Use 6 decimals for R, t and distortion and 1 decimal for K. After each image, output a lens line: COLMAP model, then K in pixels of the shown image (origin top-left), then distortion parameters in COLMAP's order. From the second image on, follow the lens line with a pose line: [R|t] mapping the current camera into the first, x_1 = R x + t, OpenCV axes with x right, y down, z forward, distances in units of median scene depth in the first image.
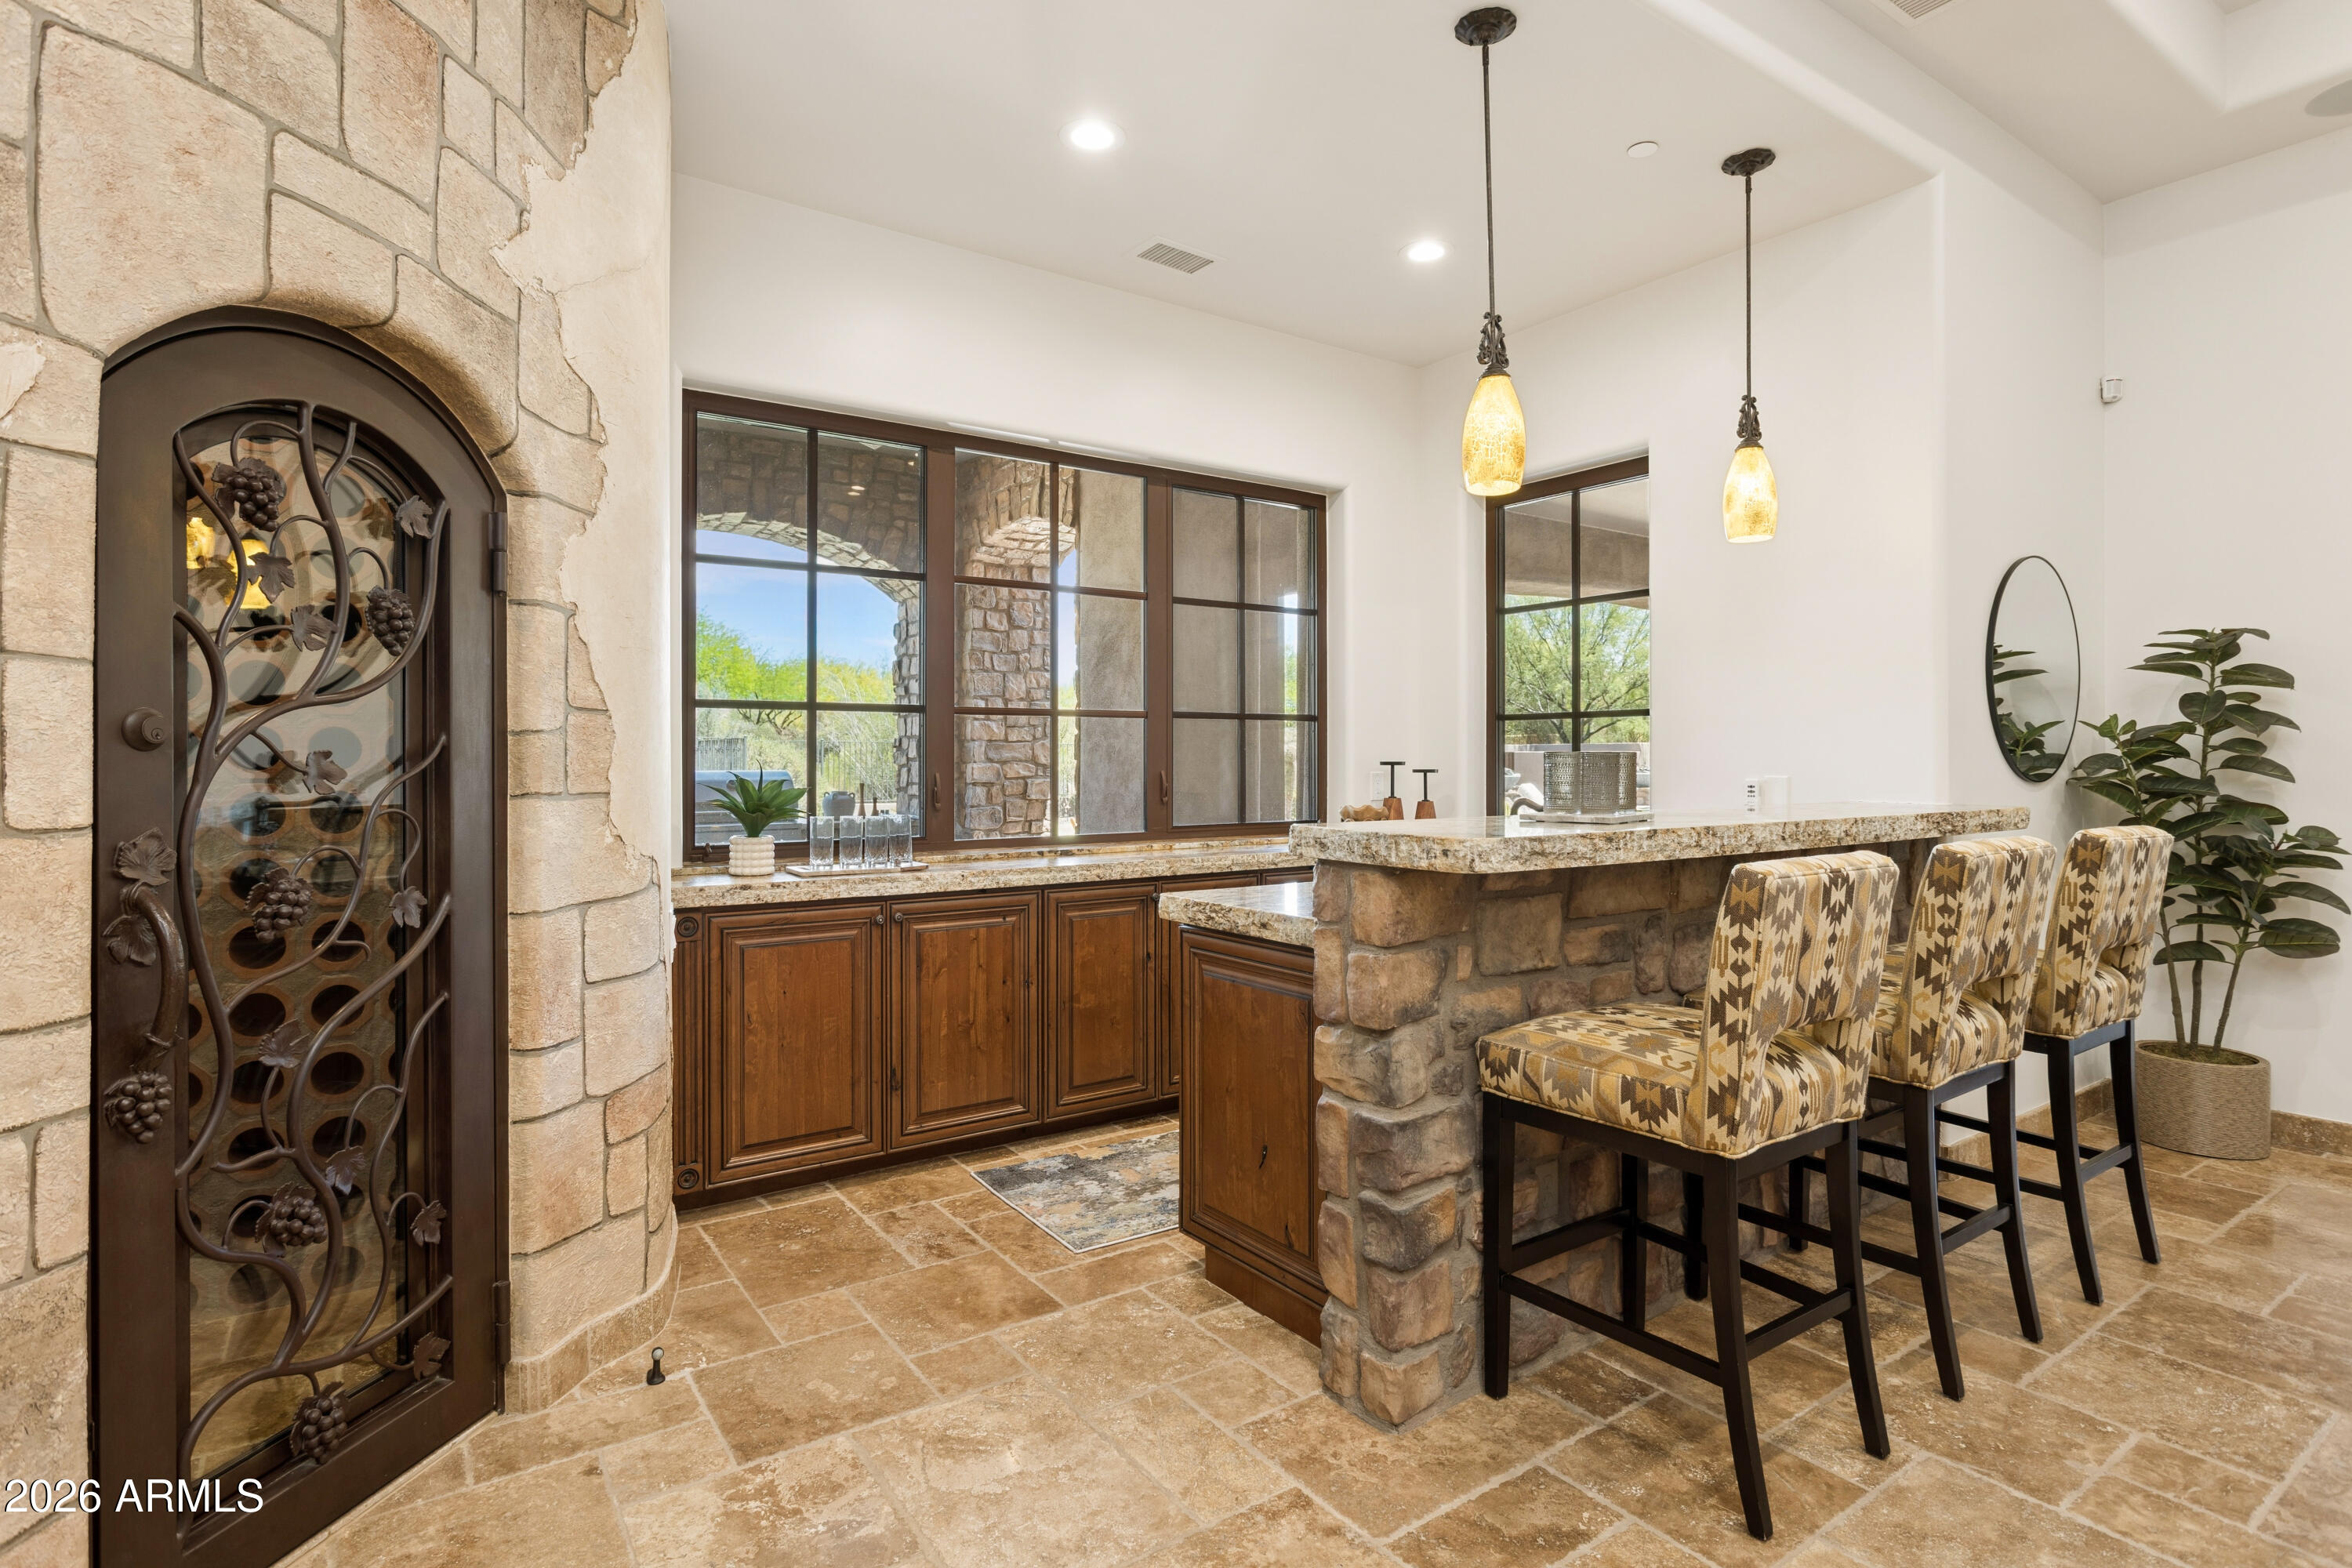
lens RADIAL K [[1176.4, 0, 1179.0], [0, 1176.4, 754.7], [0, 0, 1]] dist [-0.006868, 0.001731]
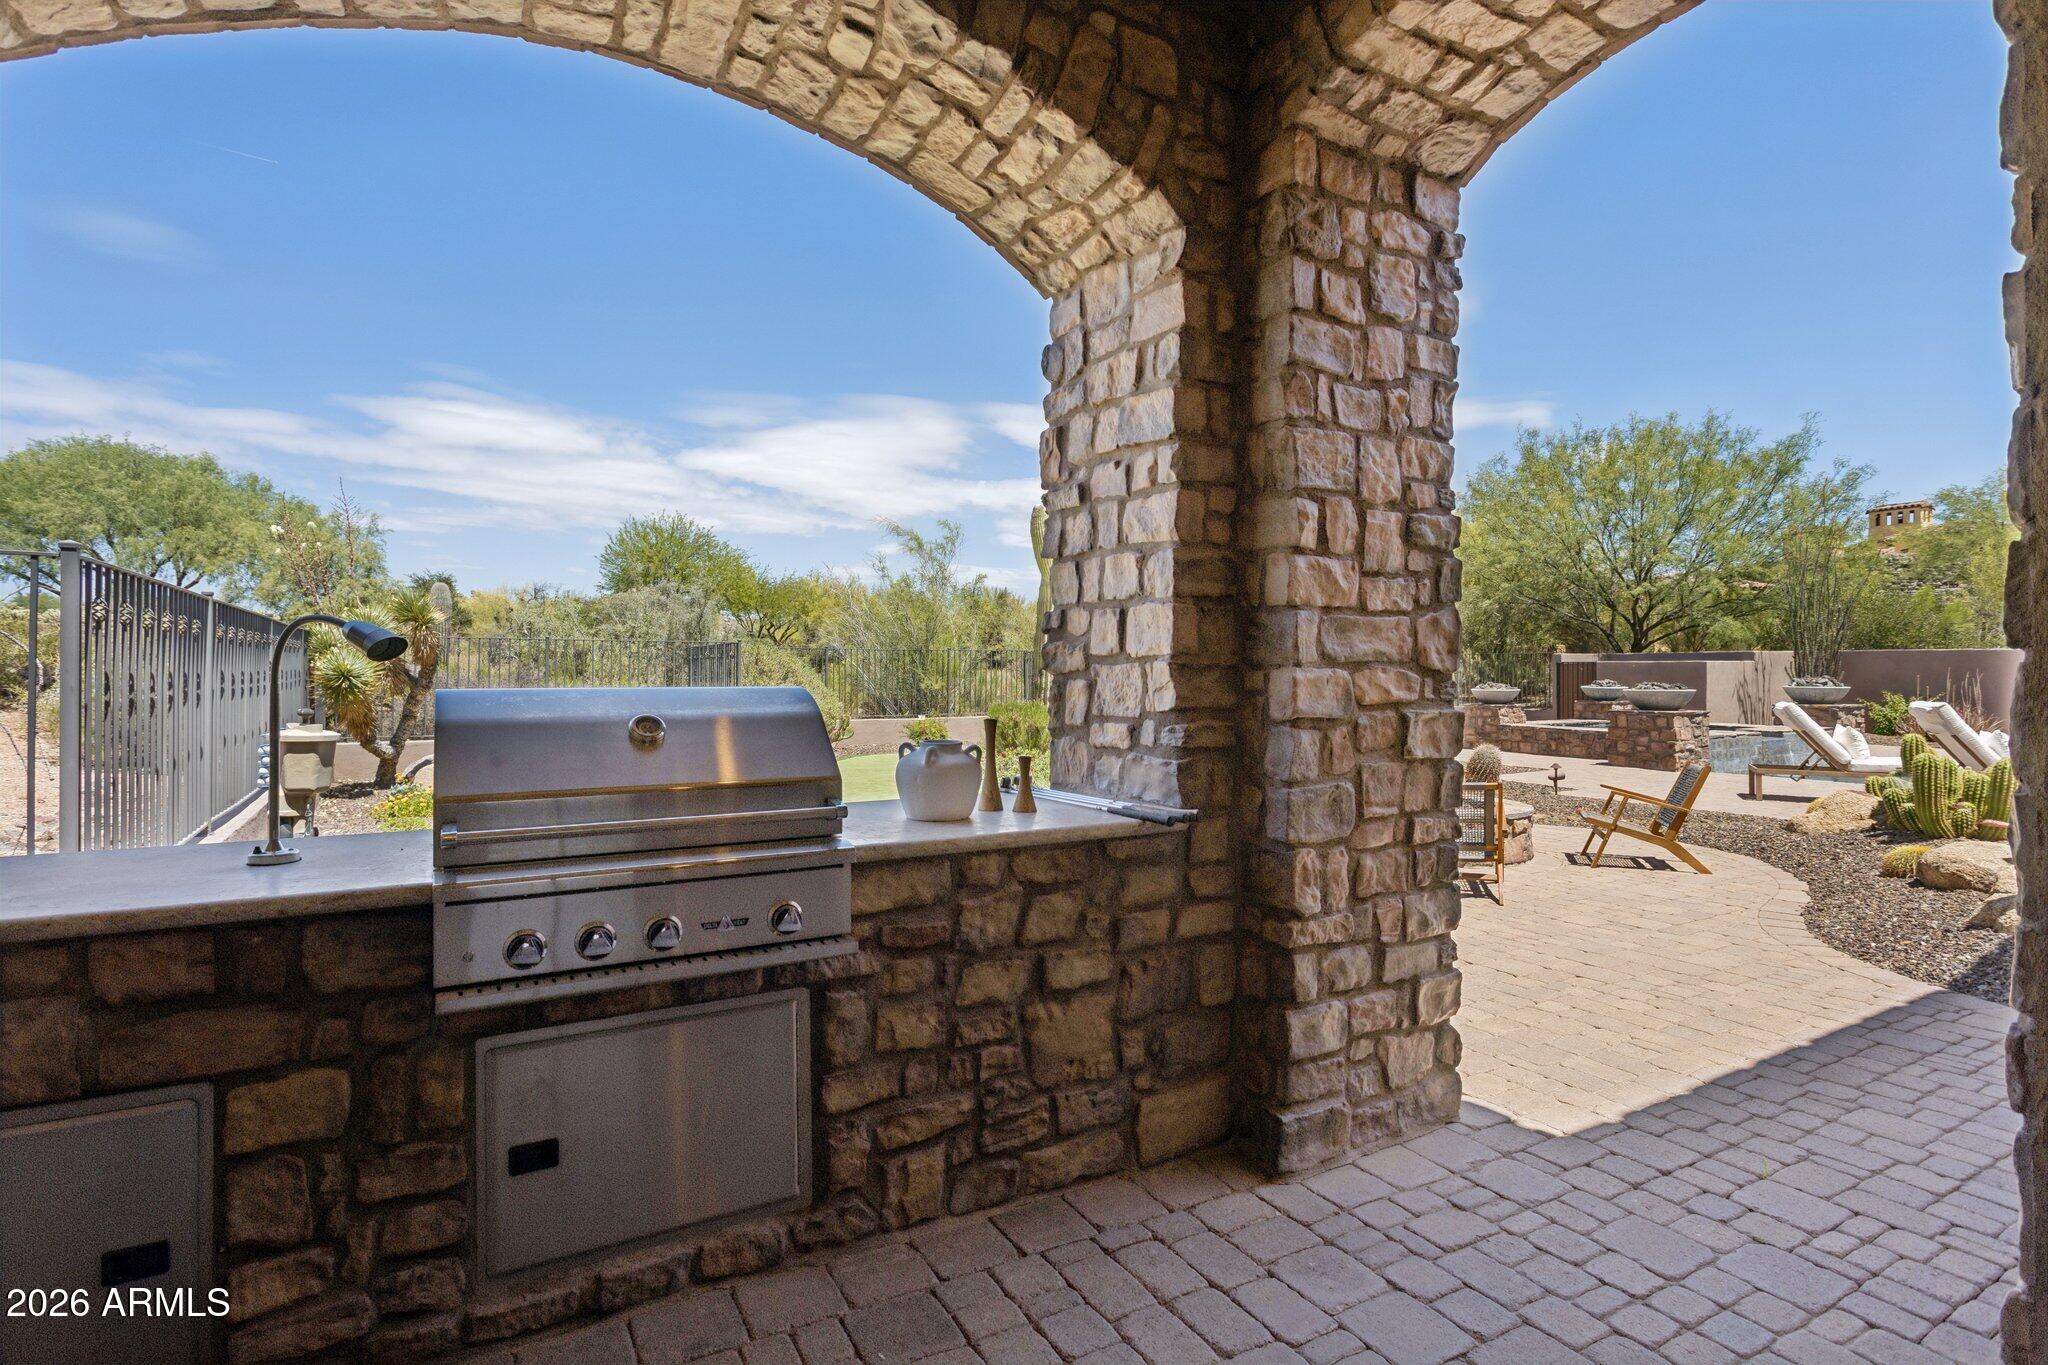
lens RADIAL K [[1024.4, 0, 1043.8], [0, 1024.4, 666.8], [0, 0, 1]] dist [-0.006868, 0.001731]
pose [[0.997401, 0.002990, -0.071985, -0.824075], [-0.003031, 0.999995, -0.000465, 0.026432], [0.071983, 0.000682, 0.997406, 2.393505]]
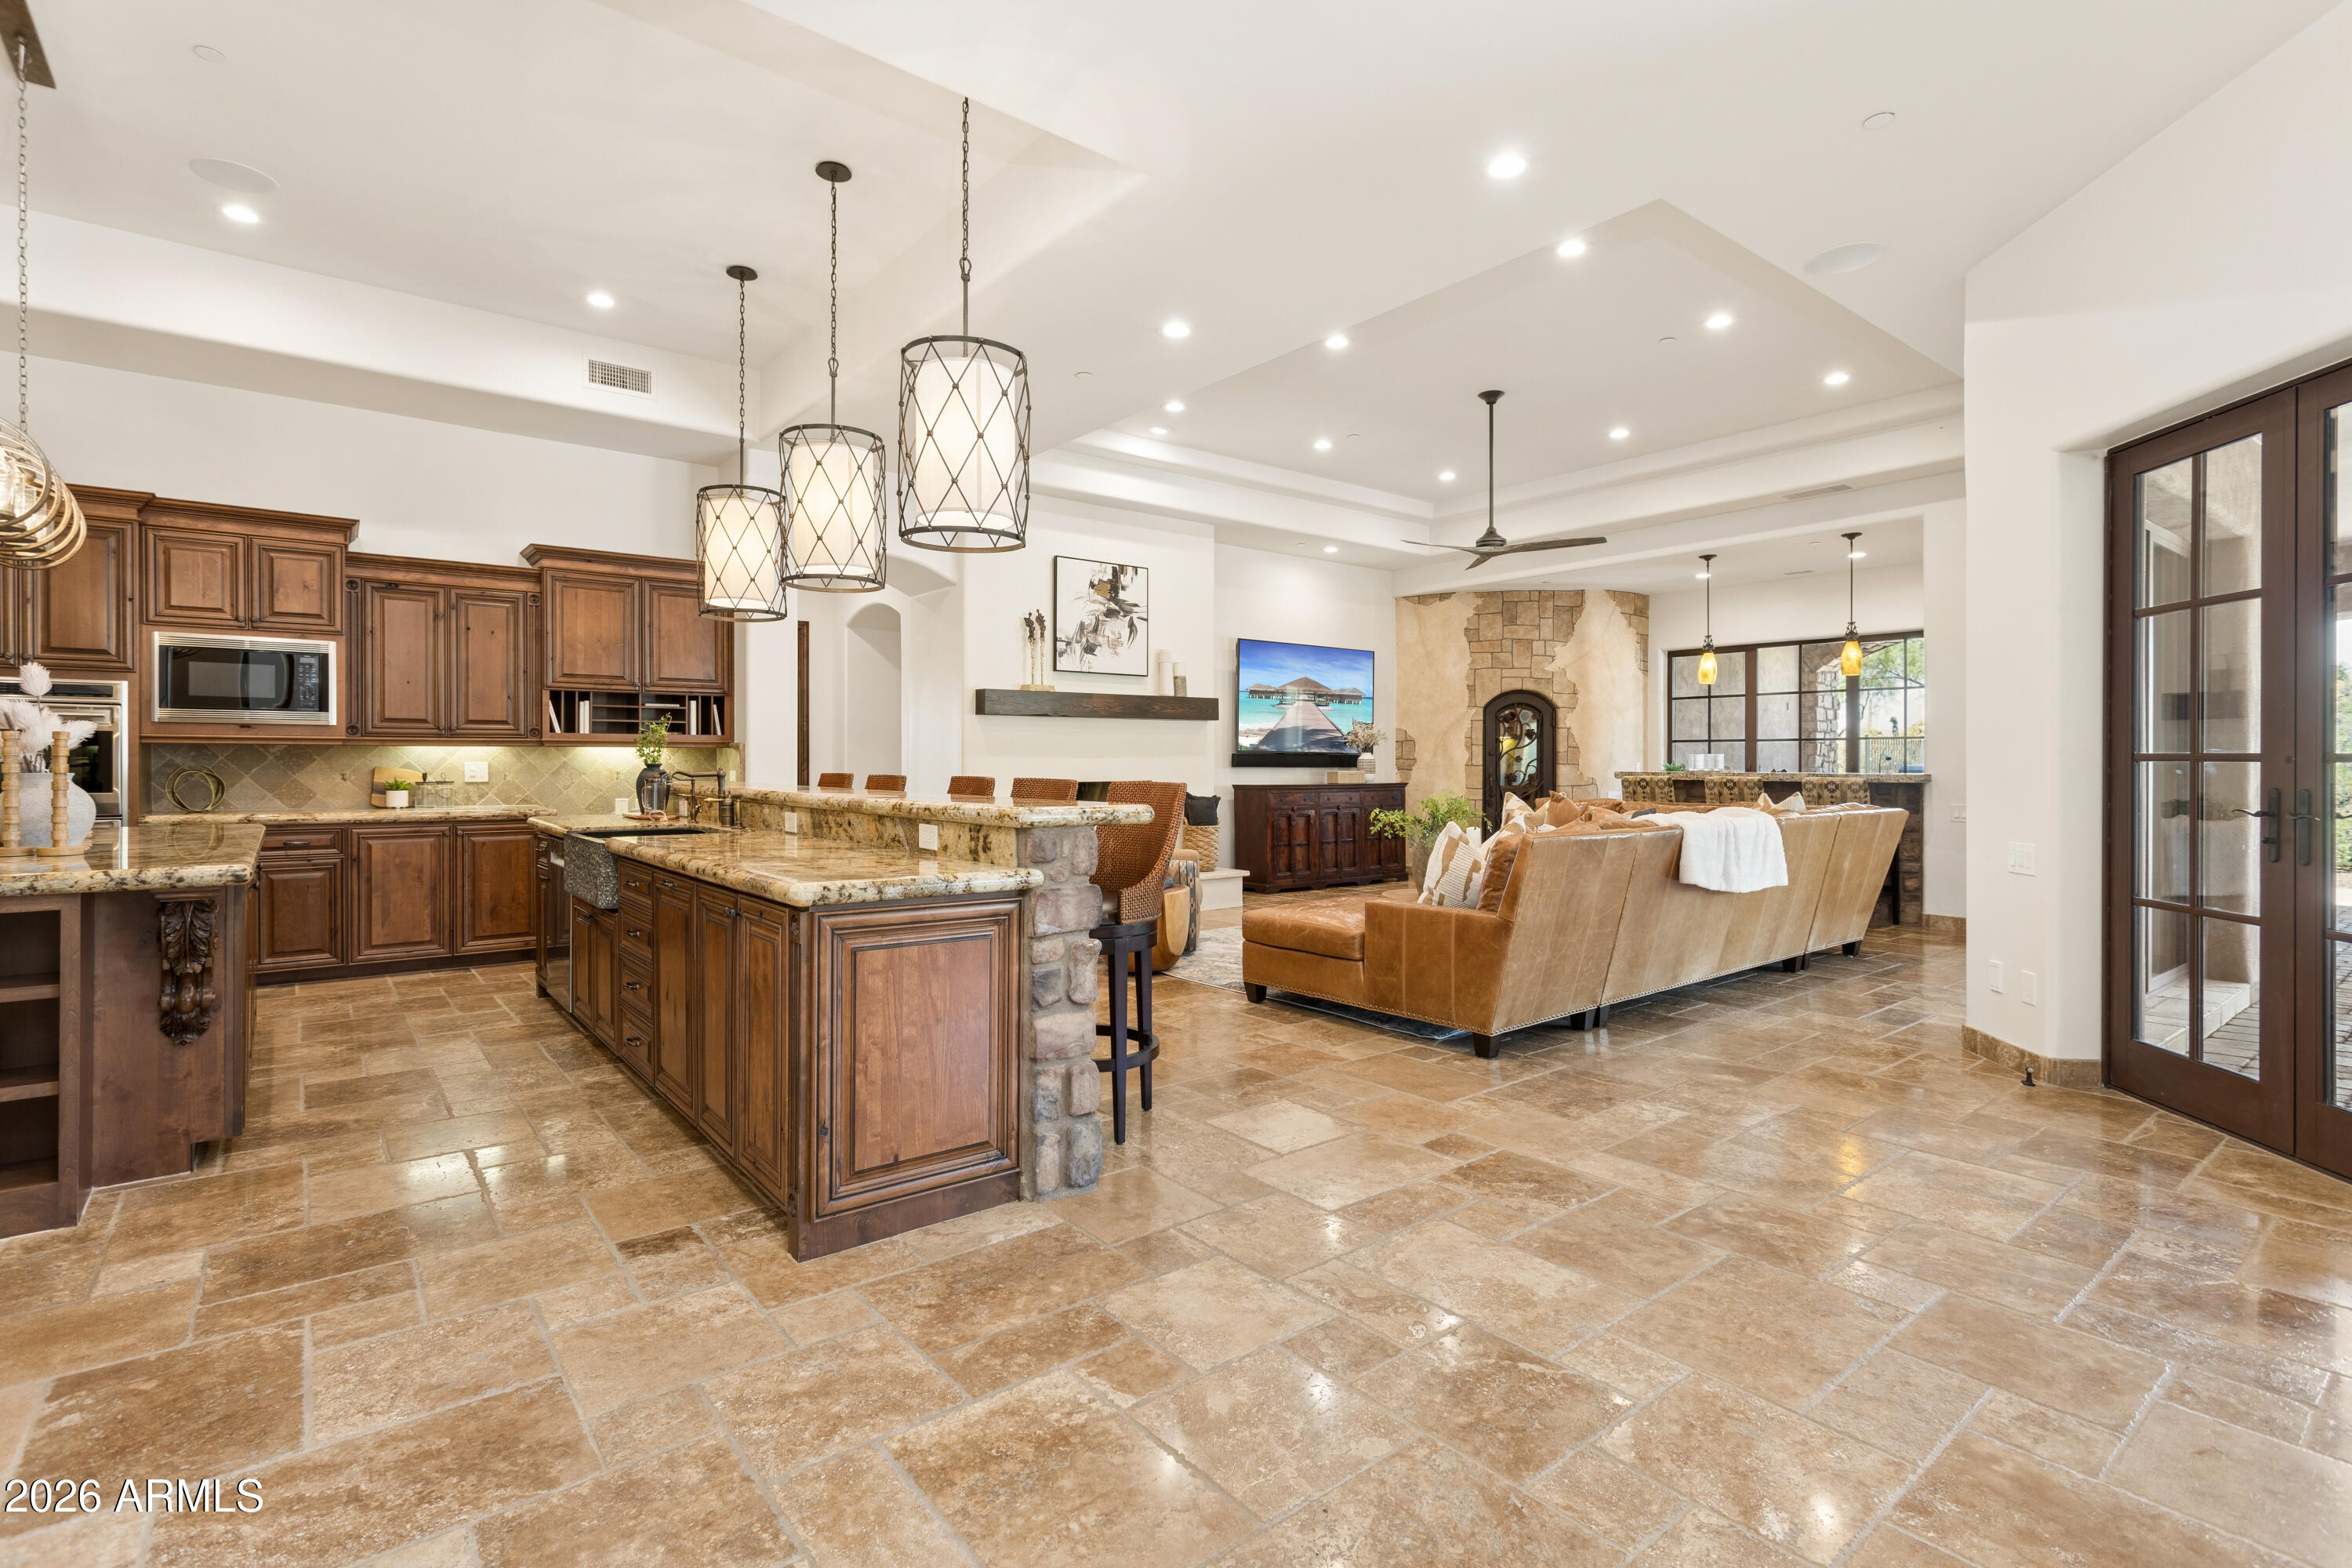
lens RADIAL K [[1102.6, 0, 1171.4], [0, 1102.6, 763.4], [0, 0, 1]] dist [0.002530, 0.000711]
pose [[0.075275, 0.002779, -0.997159, 4.128391], [0.000935, 0.999995, 0.002858, 0.015764], [0.997162, -0.001148, 0.075272, -1.086858]]
